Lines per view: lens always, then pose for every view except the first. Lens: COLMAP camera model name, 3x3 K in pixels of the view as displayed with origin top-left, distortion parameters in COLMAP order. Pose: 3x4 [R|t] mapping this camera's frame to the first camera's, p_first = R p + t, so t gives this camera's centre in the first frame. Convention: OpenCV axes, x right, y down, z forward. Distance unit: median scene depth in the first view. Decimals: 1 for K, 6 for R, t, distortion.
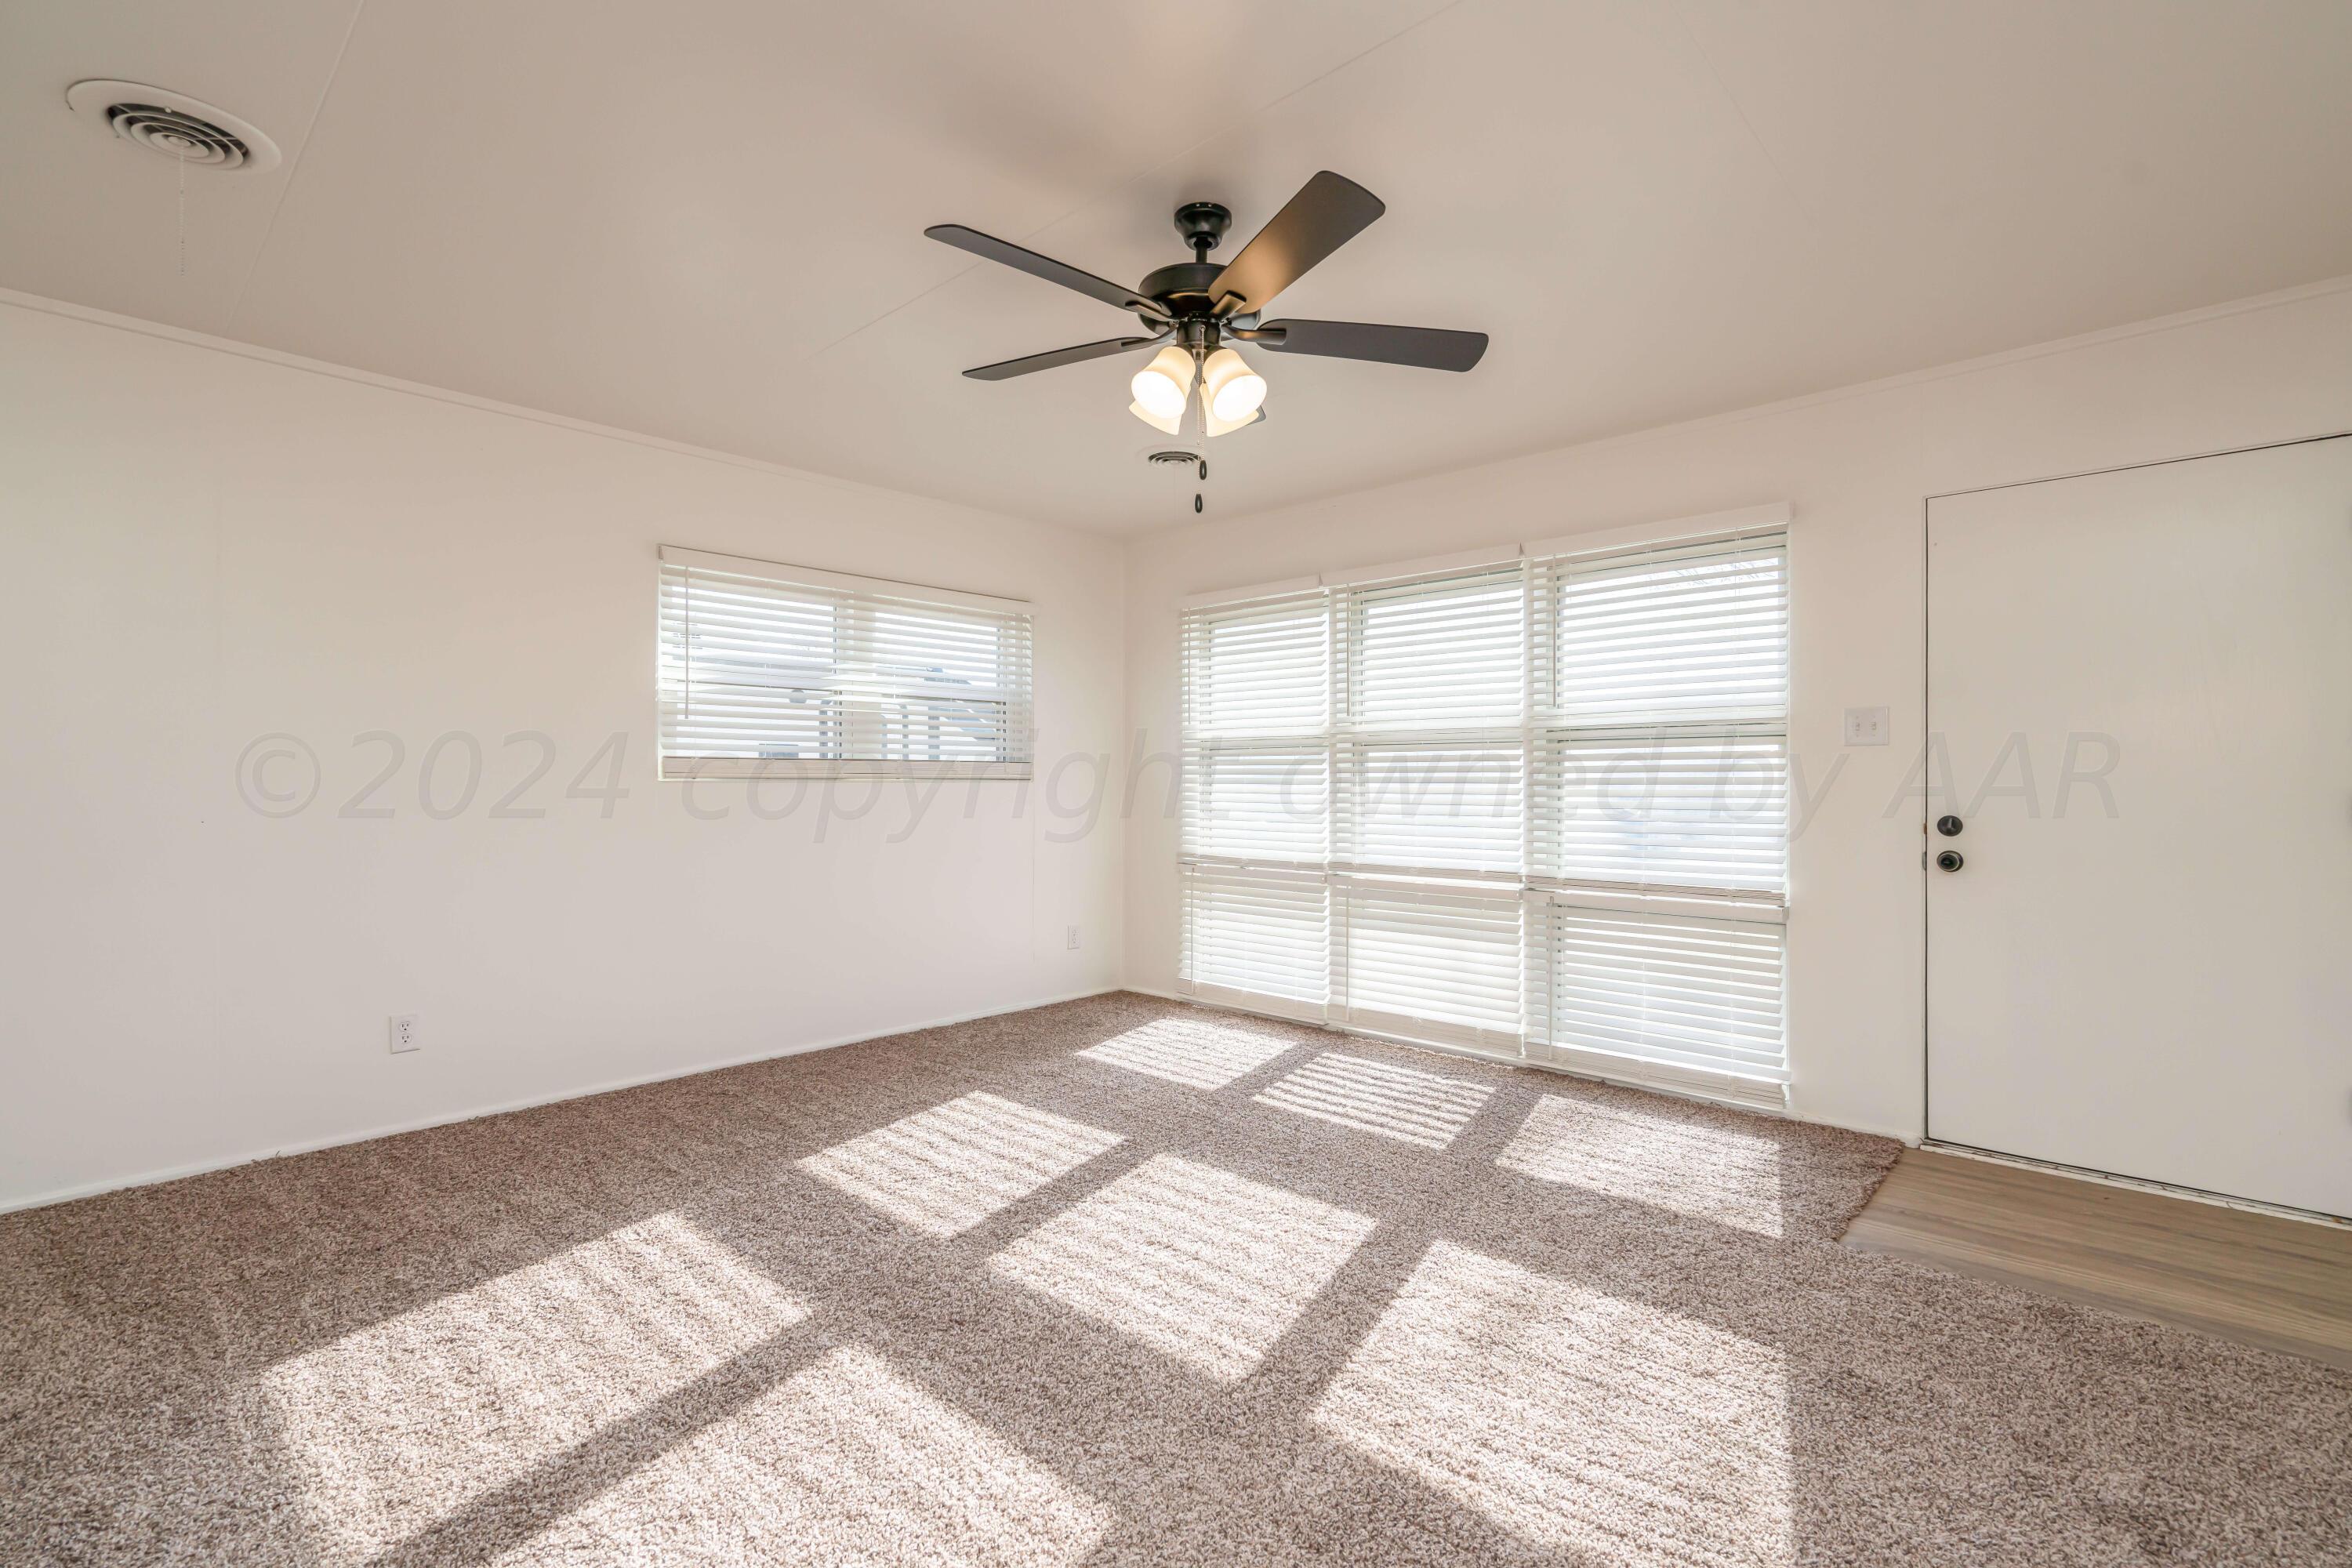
lens RADIAL K [[1057.4, 0, 1173.9], [0, 1057.4, 783.5], [0, 0, 1]] dist [-0.013750, -0.000544]
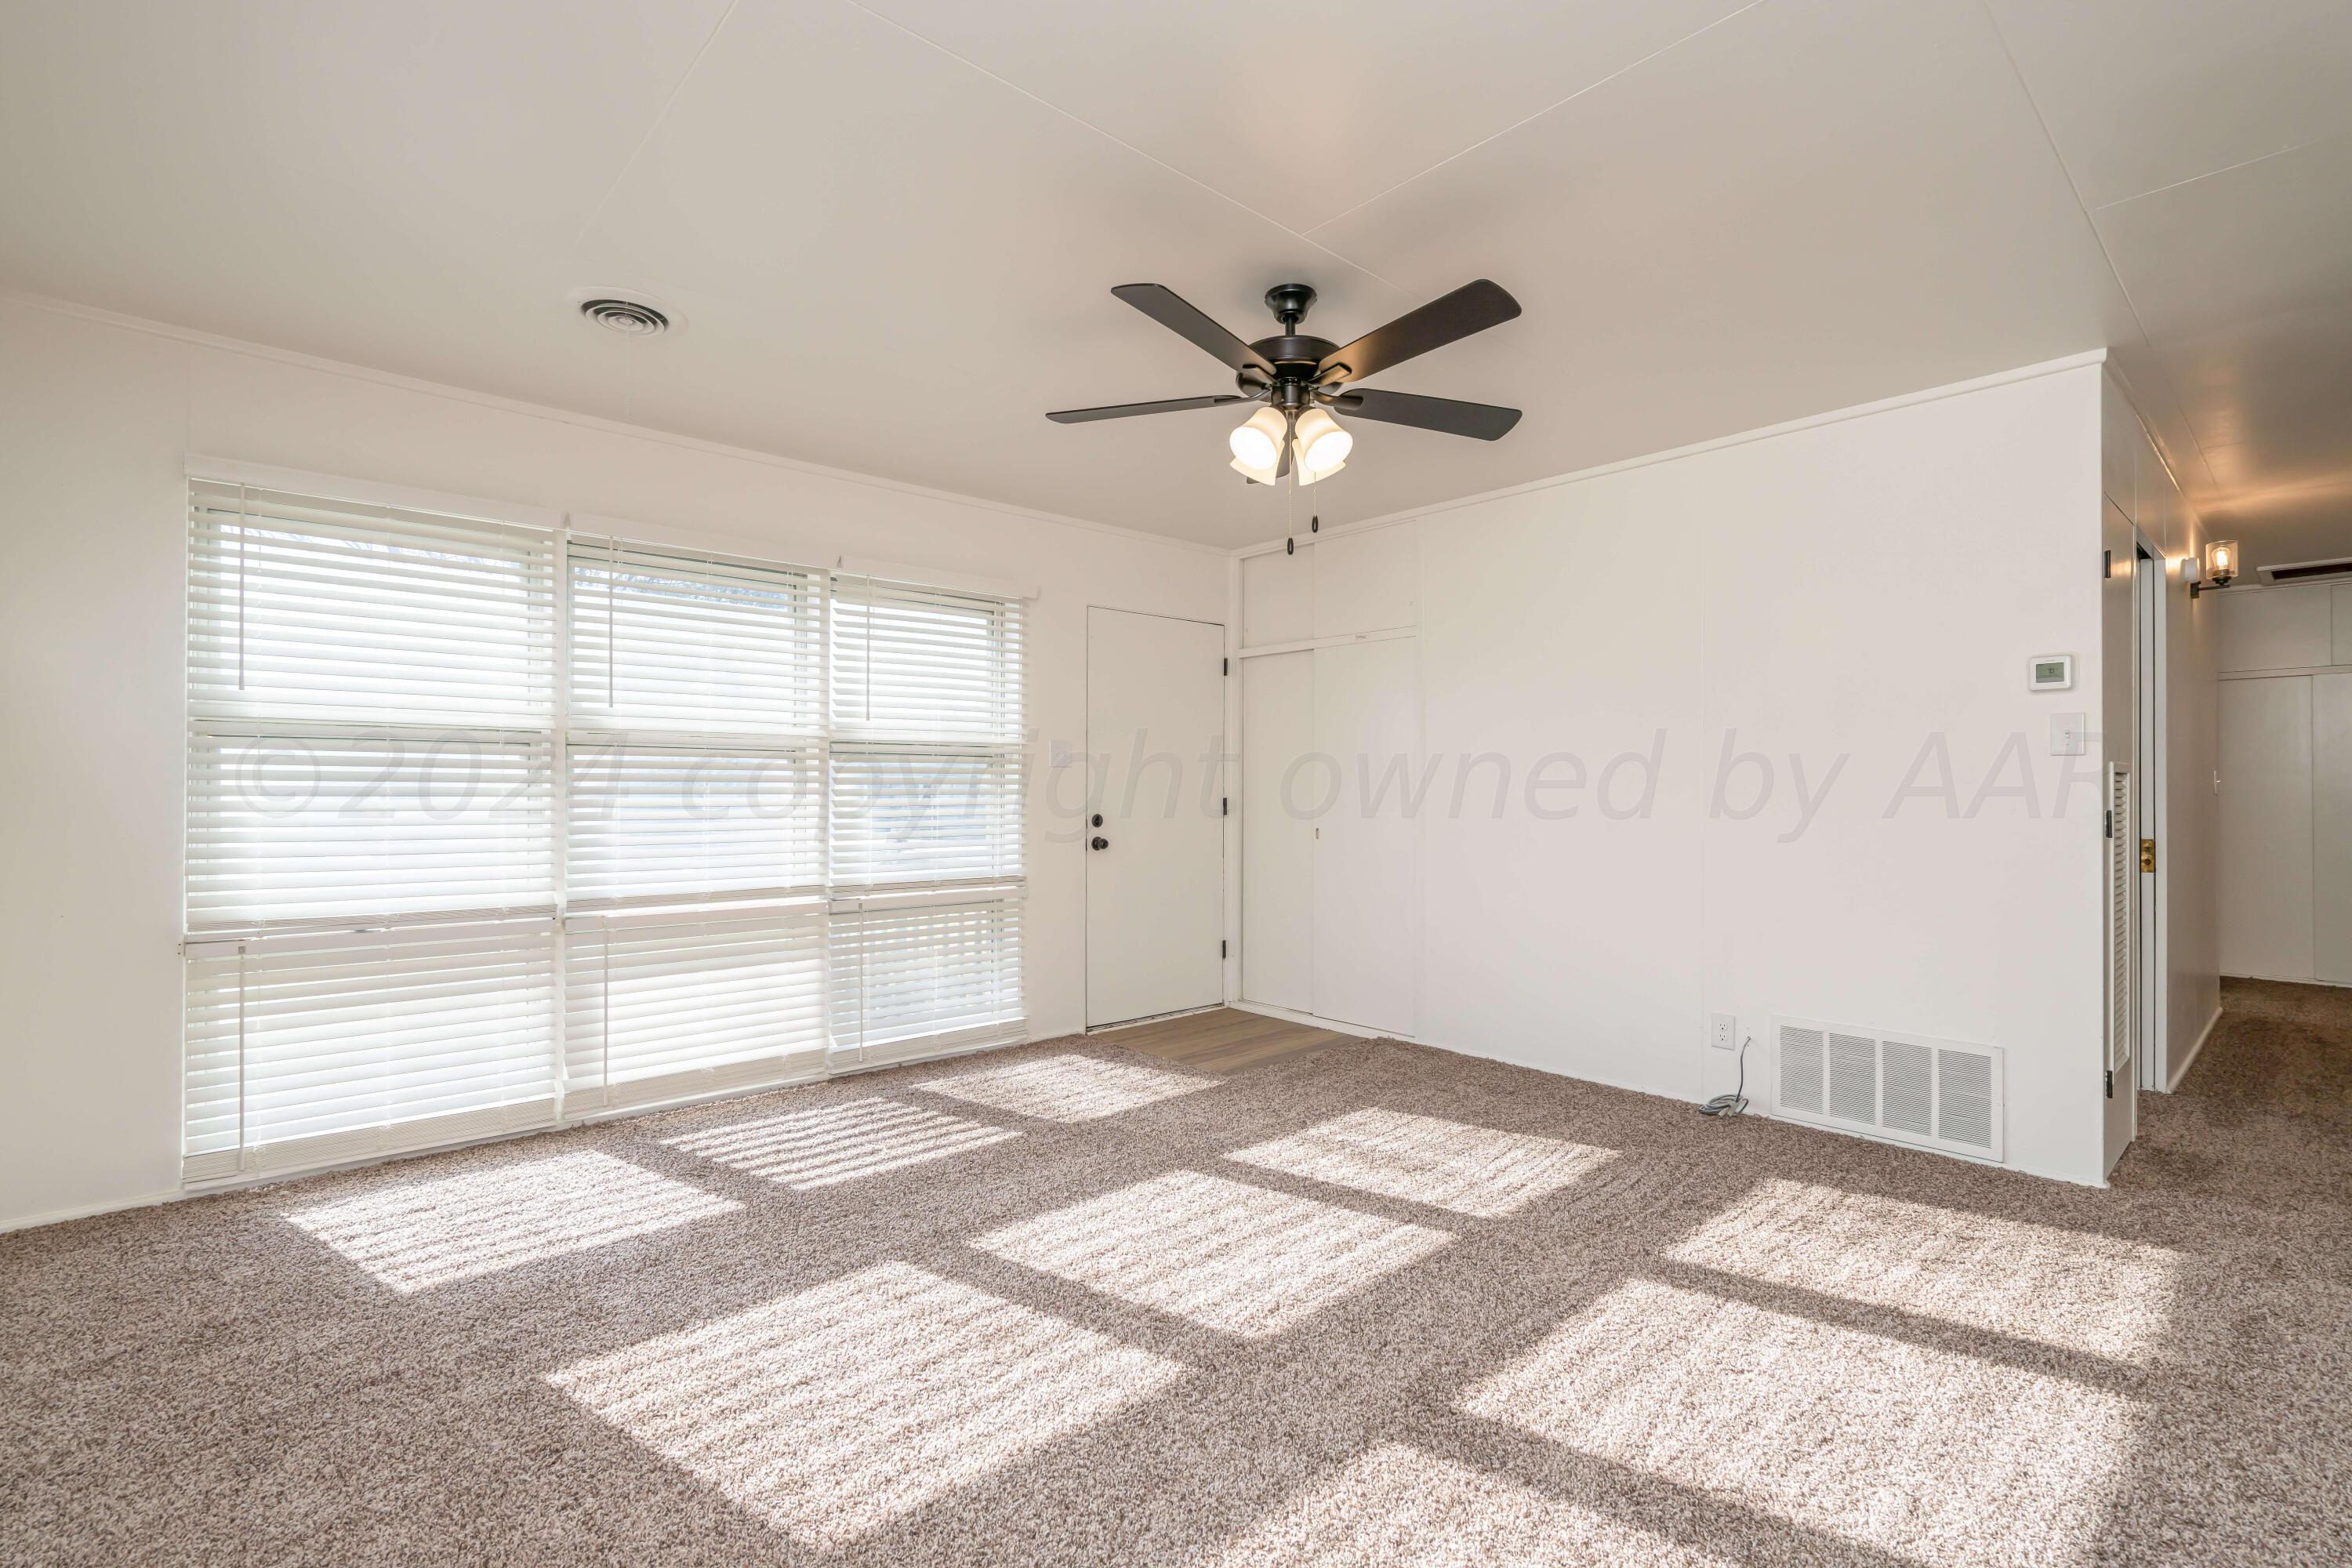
lens RADIAL K [[1057.4, 0, 1173.9], [0, 1057.4, 783.5], [0, 0, 1]] dist [-0.013750, -0.000544]
pose [[0.089555, 0.007533, 0.995953, -0.708386], [0.002144, 0.999968, -0.007756, -0.002005], [-0.995980, 0.002830, 0.089536, 0.657232]]
